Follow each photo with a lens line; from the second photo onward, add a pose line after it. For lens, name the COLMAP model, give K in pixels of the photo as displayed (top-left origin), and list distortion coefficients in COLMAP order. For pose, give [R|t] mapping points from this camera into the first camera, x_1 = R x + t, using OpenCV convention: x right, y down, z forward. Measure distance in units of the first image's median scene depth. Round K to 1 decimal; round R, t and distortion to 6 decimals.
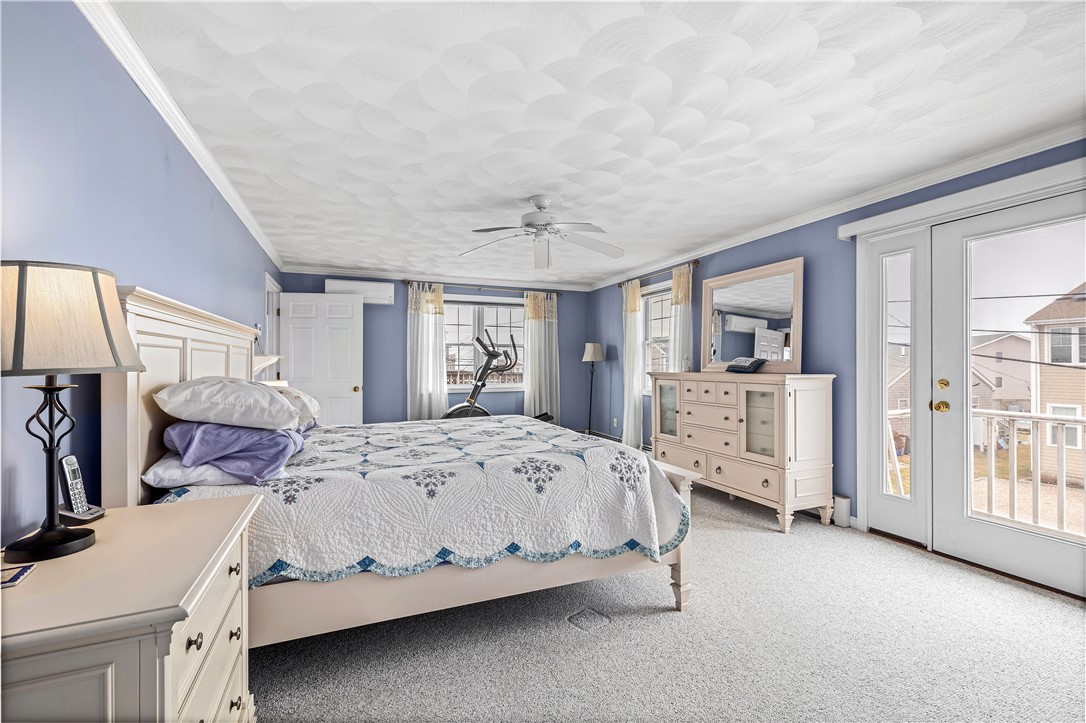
lens RADIAL K [[460.7, 0, 543.6], [0, 460.7, 362.9], [0, 0, 1]] dist [0.000296, 0.000549]
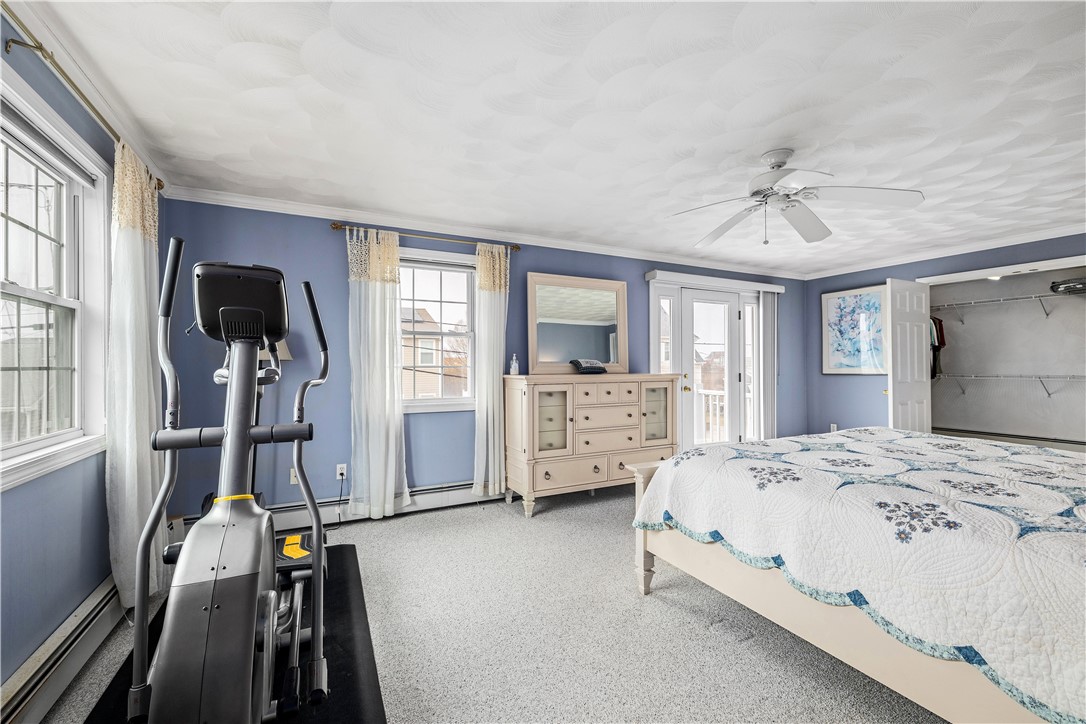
lens RADIAL K [[460.7, 0, 542.8], [0, 460.7, 364.9], [0, 0, 1]] dist [0.000296, 0.000549]
pose [[-0.077371, 0.005011, 0.996990, -0.780461], [-0.001160, 0.999986, -0.005116, 0.007953], [-0.997002, -0.001552, -0.077364, 1.492526]]
